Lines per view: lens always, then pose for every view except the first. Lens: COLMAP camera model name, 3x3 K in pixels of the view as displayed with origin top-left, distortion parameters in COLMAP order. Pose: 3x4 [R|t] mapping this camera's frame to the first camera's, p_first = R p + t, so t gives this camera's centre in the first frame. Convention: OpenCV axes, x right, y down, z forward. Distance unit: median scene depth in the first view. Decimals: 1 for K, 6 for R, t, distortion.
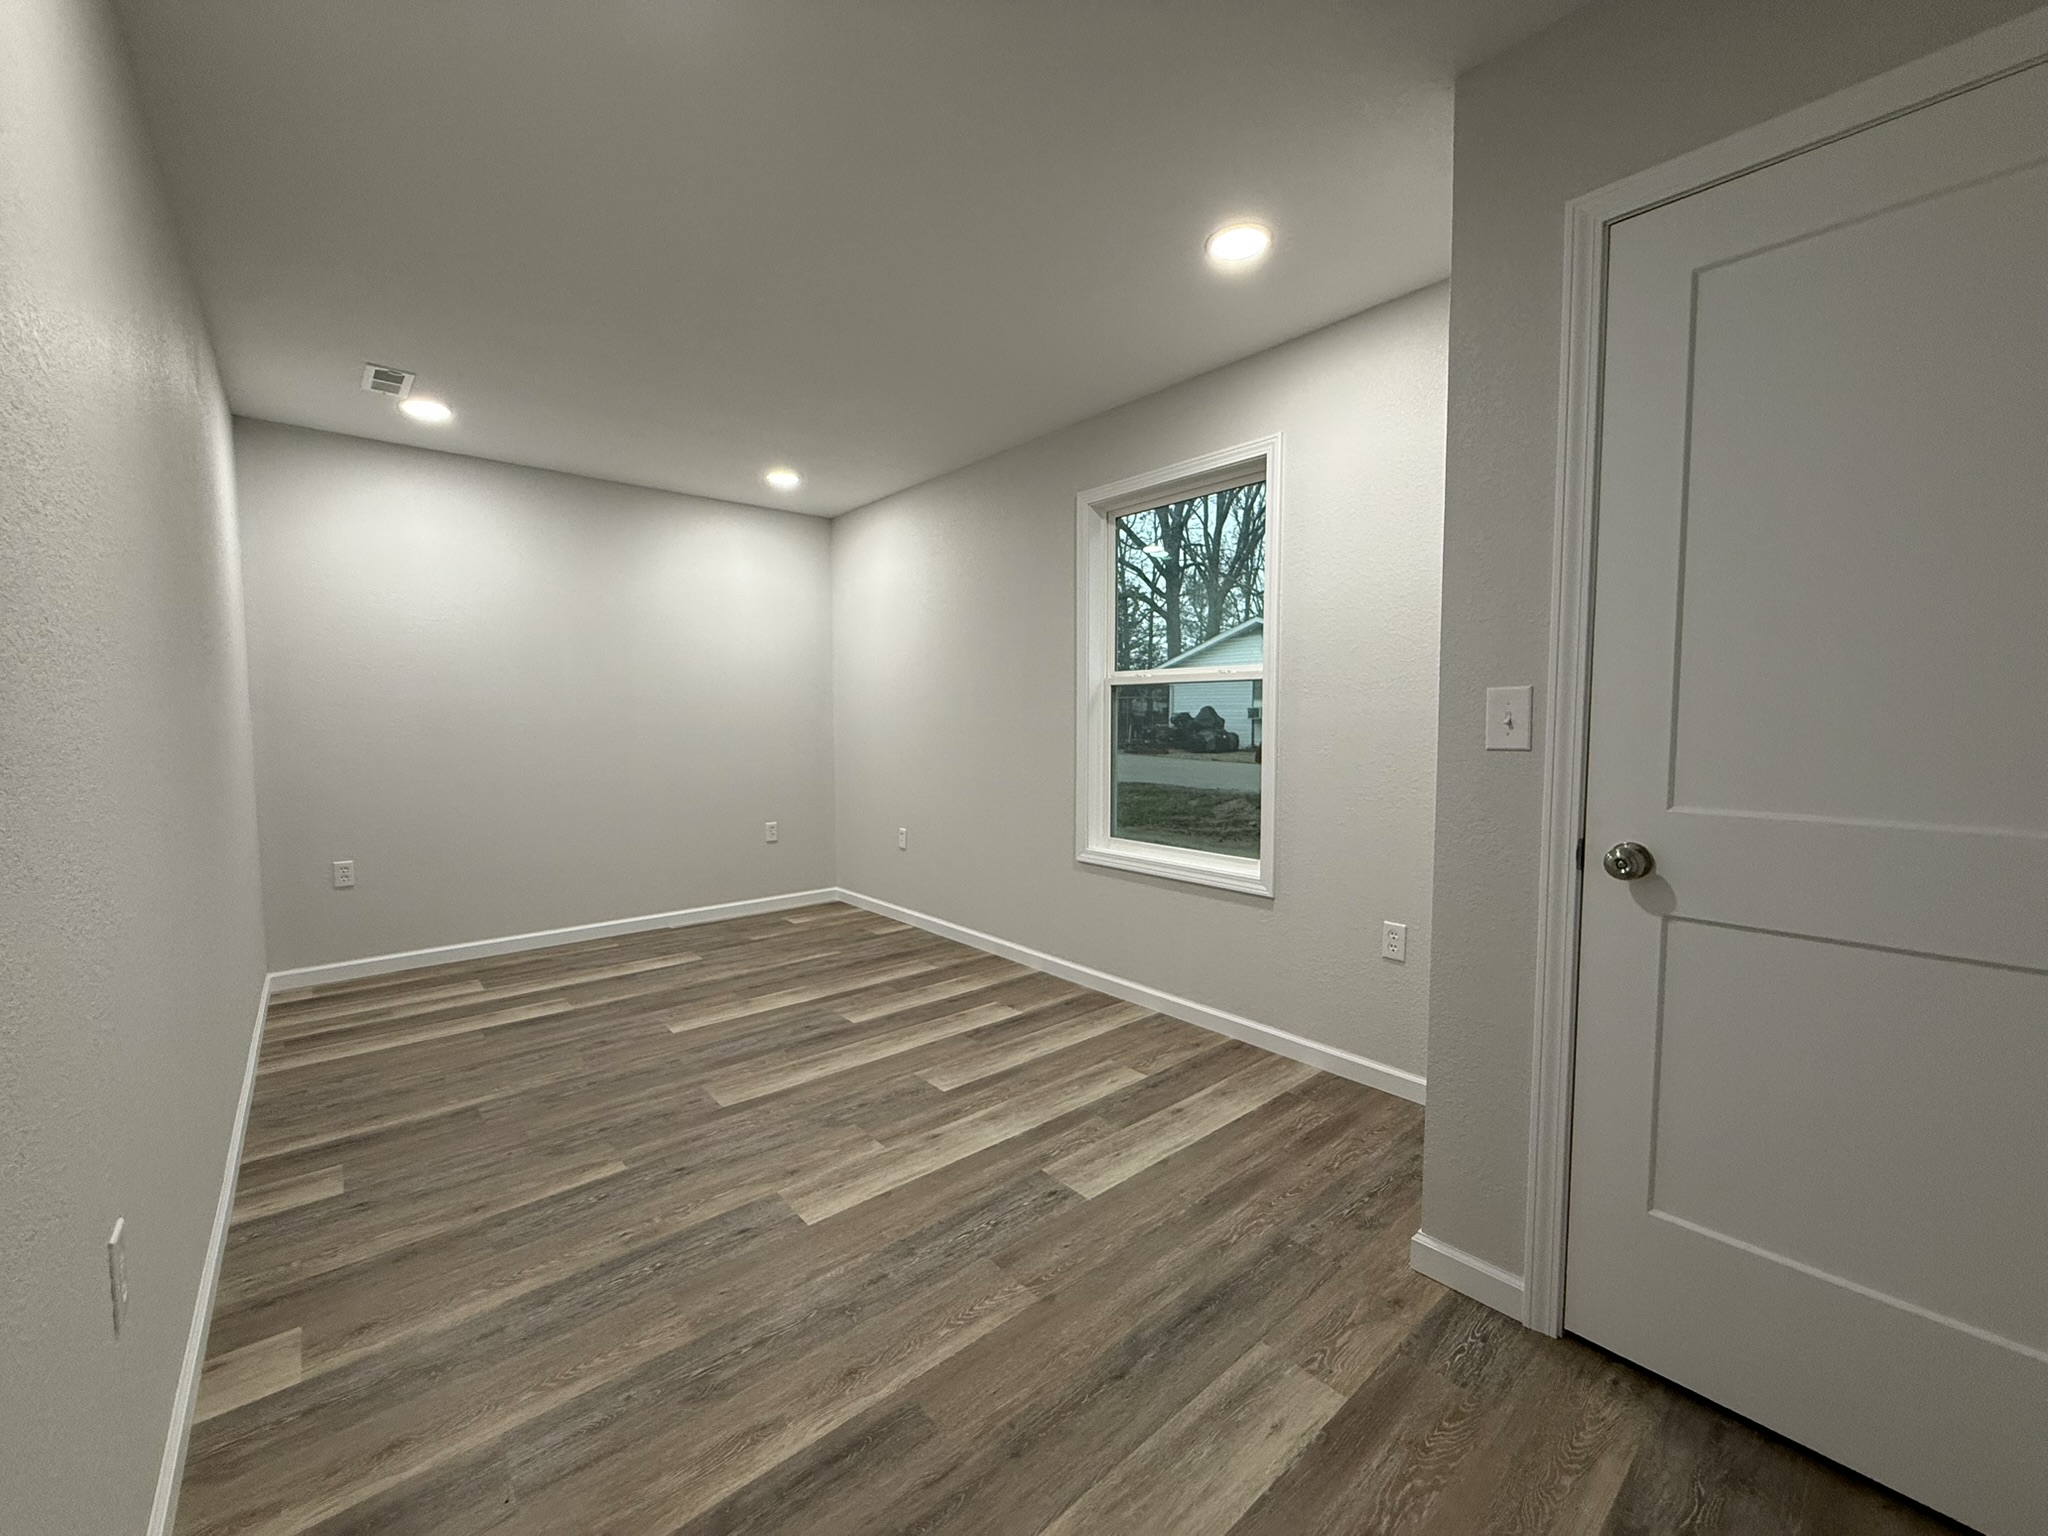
lens RADIAL K [[812.8, 0, 1023.0], [0, 812.8, 767.1], [0, 0, 1]] dist [-0.000506, -0.000087]
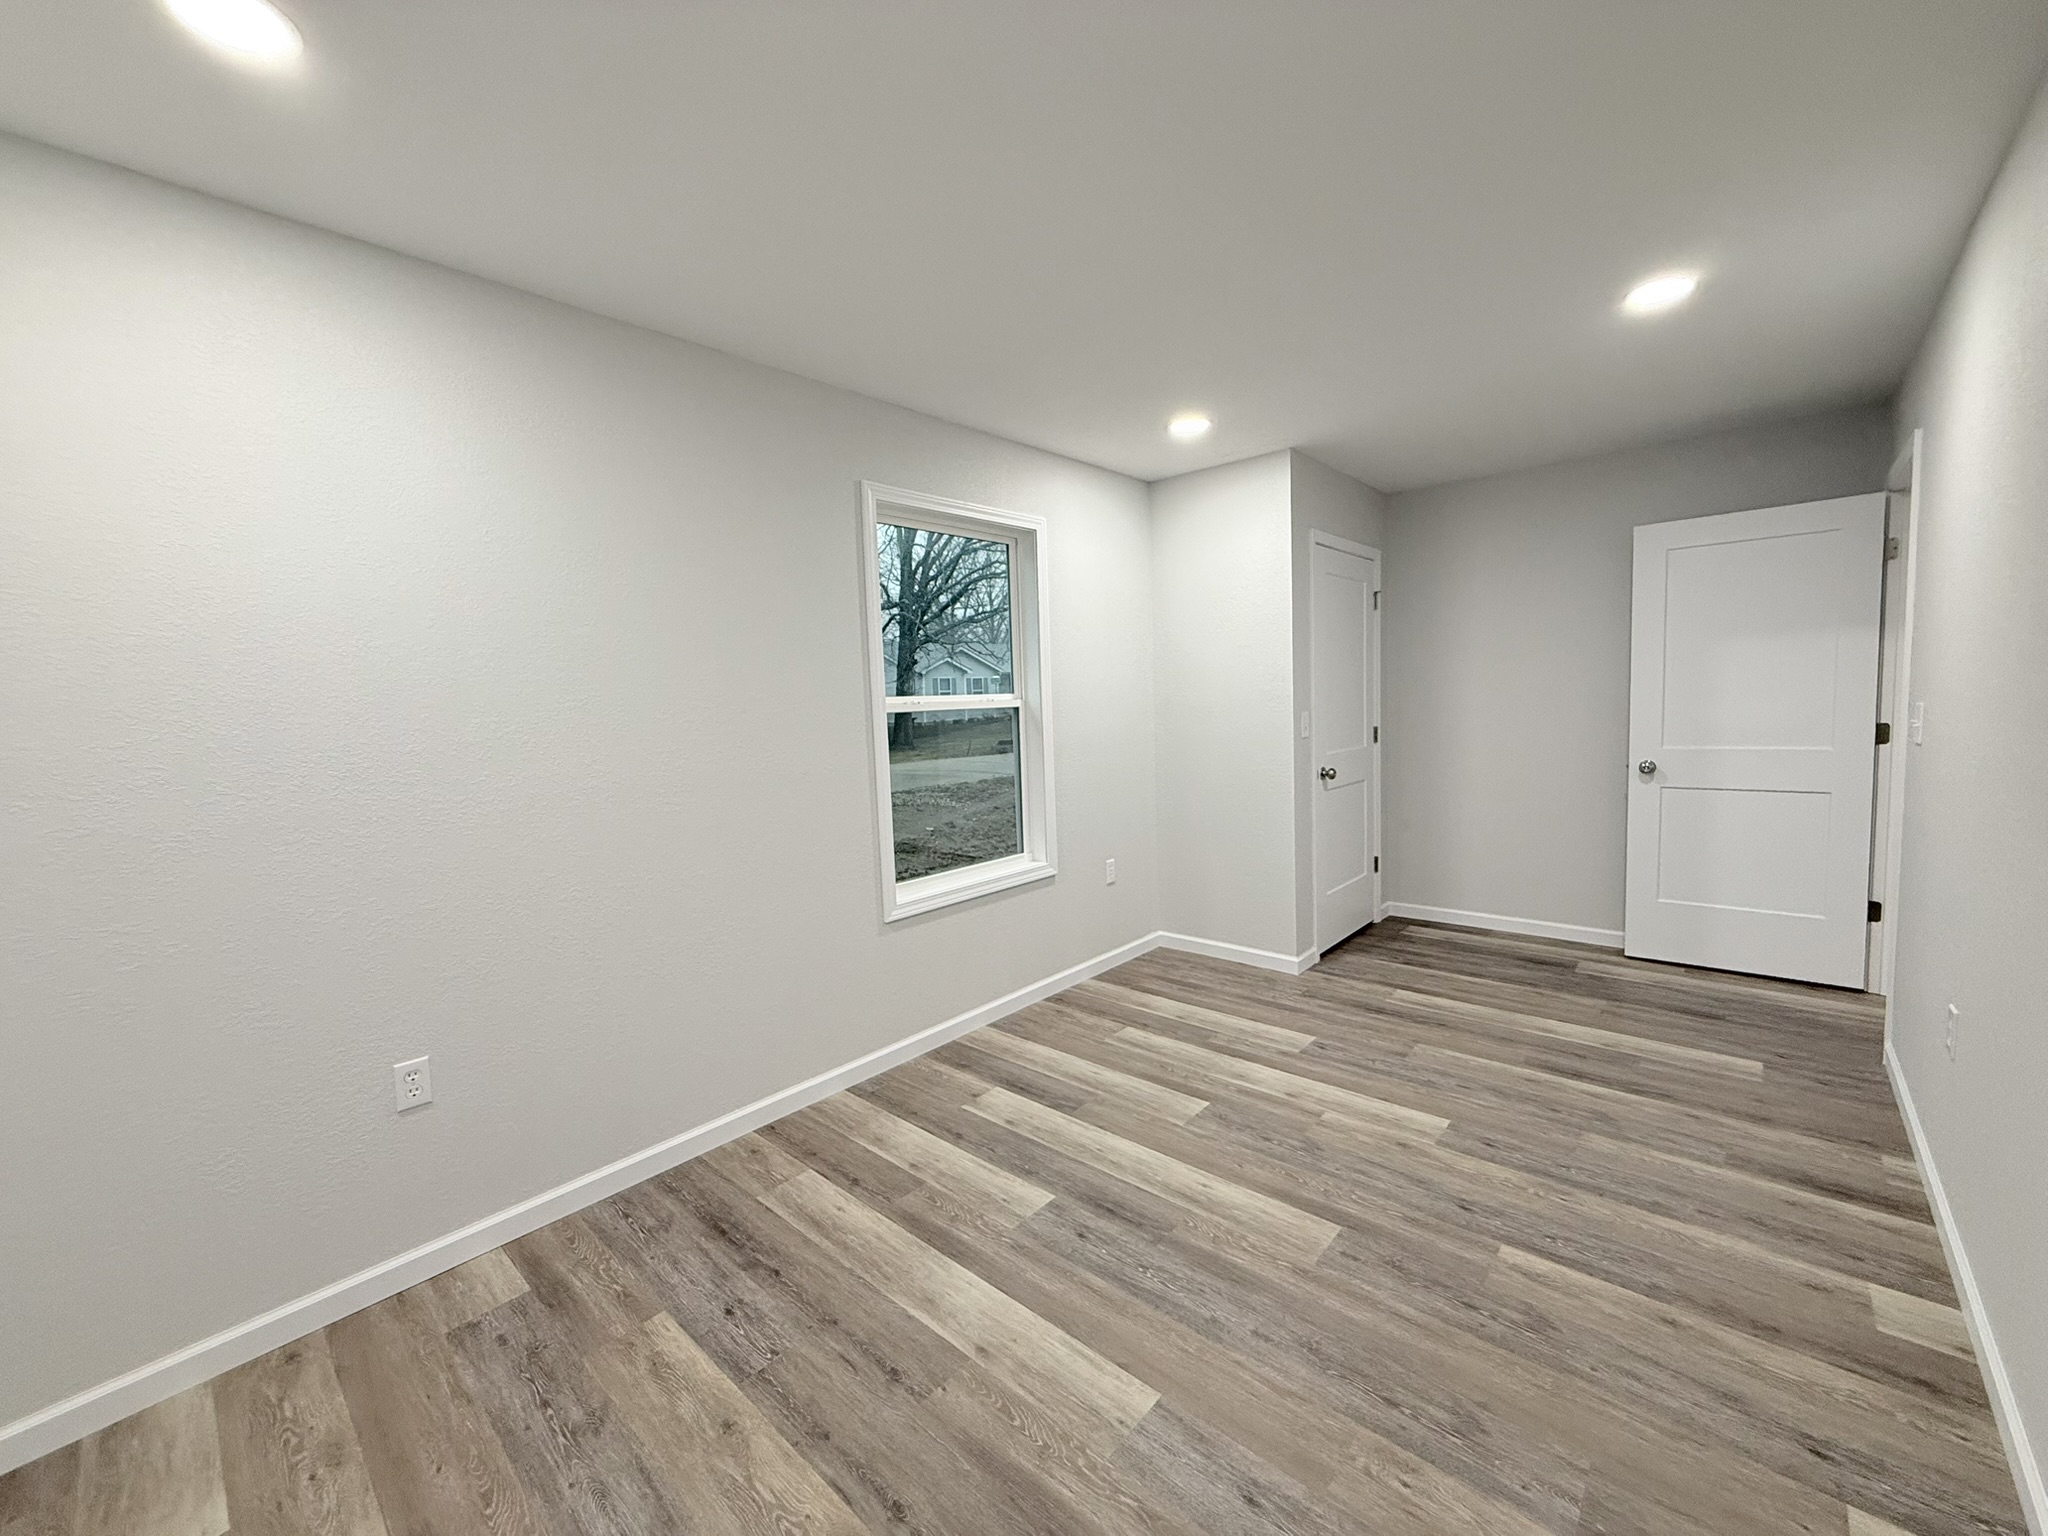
lens RADIAL K [[812.8, 0, 1023.0], [0, 812.8, 767.1], [0, 0, 1]] dist [-0.000506, -0.000087]
pose [[-0.125552, -0.073528, 0.989359, -1.097126], [0.096613, 0.991604, 0.085955, -0.145451], [-0.987371, 0.106377, -0.117394, 1.351108]]
